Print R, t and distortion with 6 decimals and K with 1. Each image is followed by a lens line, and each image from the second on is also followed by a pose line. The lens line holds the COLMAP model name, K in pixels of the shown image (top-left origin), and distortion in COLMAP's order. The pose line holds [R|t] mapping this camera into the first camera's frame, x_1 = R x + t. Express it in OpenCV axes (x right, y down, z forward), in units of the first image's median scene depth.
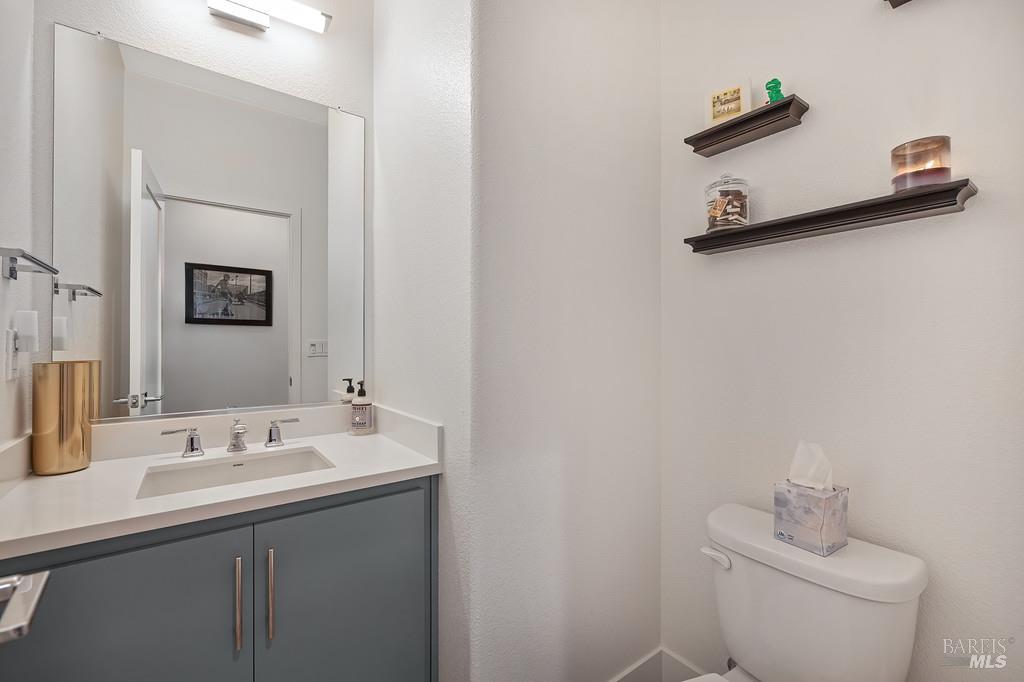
lens RADIAL K [[431.3, 0, 514.7], [0, 431.3, 339.7], [0, 0, 1]] dist [-0.001320, 0.000018]
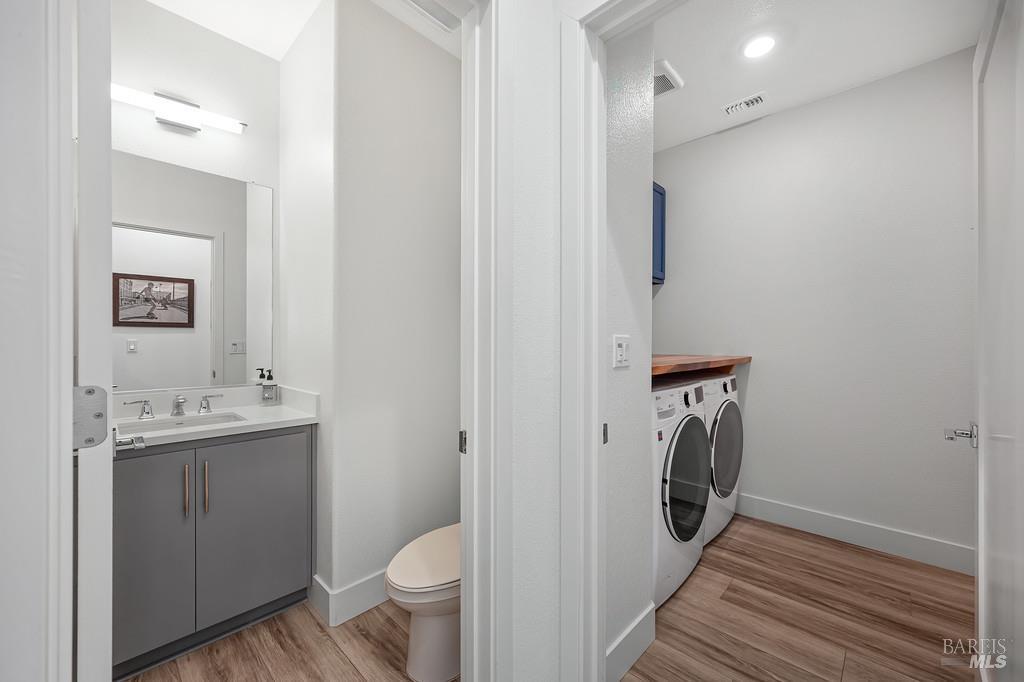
lens RADIAL K [[407.1, 0, 512.1], [0, 407.1, 338.2], [0, 0, 1]] dist [-0.000473, -0.000136]
pose [[0.987034, 0.001226, 0.160507, 0.121016], [-0.000951, 0.999998, -0.001788, -0.004483], [-0.160509, 0.001612, 0.987033, -0.255498]]
